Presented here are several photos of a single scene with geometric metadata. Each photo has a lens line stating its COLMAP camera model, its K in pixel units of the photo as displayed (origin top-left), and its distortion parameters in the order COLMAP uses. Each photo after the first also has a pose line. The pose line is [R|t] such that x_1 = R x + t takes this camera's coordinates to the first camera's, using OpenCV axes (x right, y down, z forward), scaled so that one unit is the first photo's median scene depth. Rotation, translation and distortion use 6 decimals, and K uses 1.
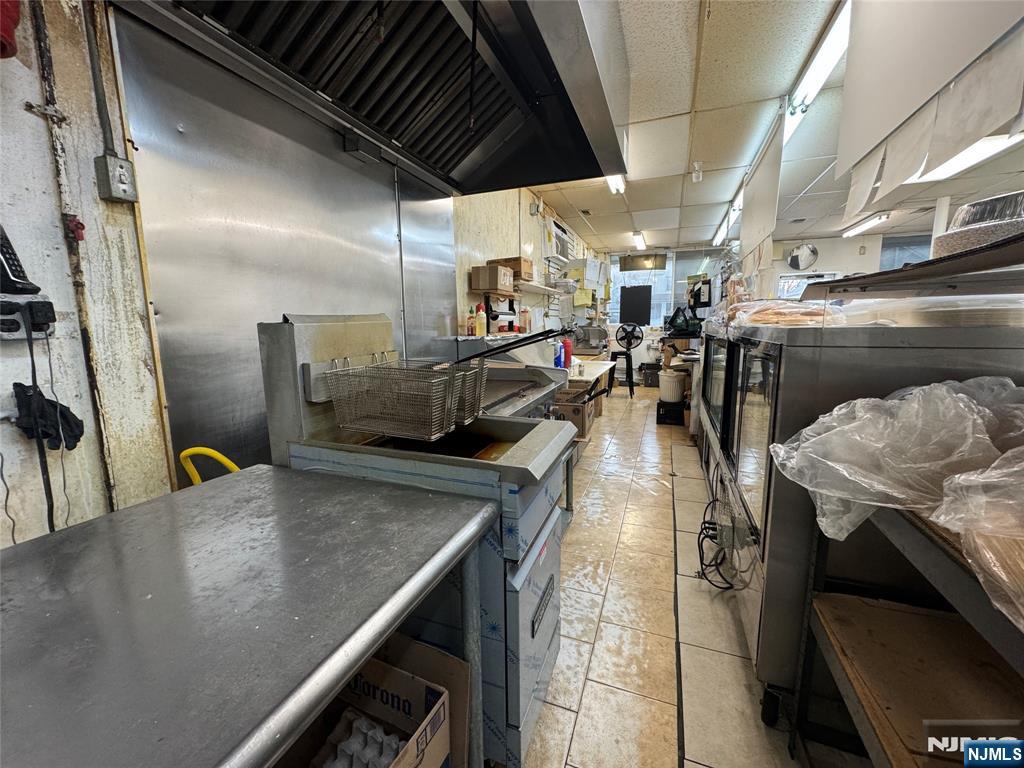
lens RADIAL K [[404.8, 0, 512.9], [0, 404.8, 382.7], [0, 0, 1]] dist [-0.001851, 0.000056]
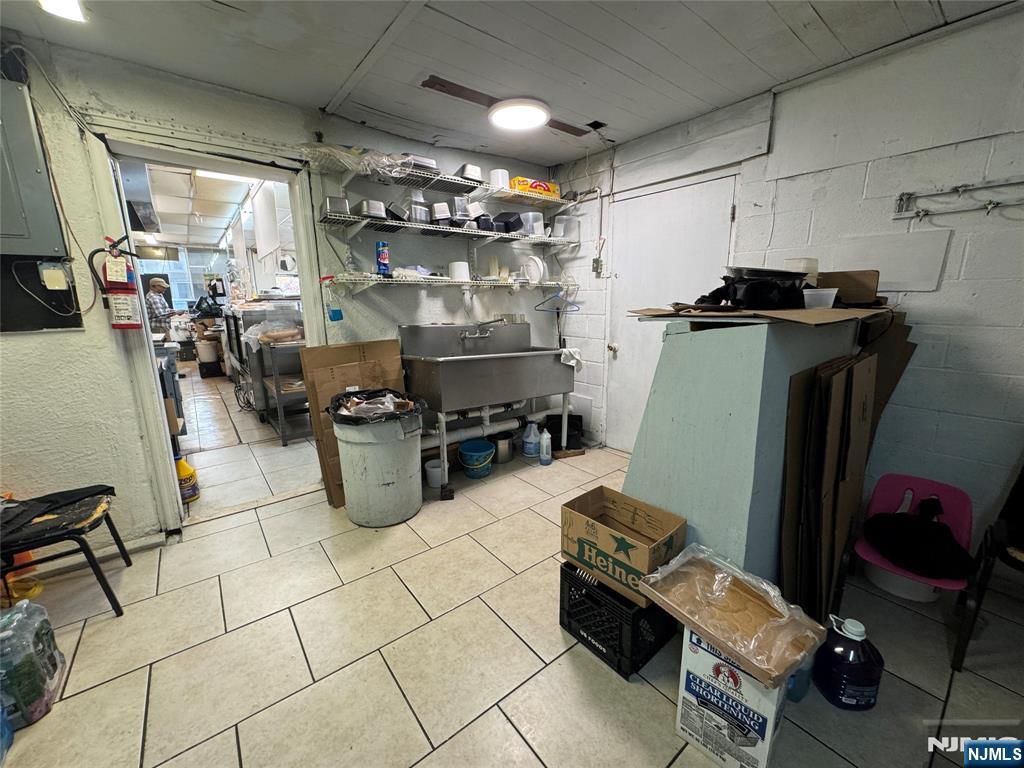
lens RADIAL K [[404.8, 0, 513.5], [0, 404.8, 383.3], [0, 0, 1]] dist [-0.001851, 0.000056]
pose [[0.507453, -0.168633, 0.845017, -0.301251], [0.129576, 0.984446, 0.118645, 0.093034], [-0.851881, 0.049287, 0.521410, -0.695565]]
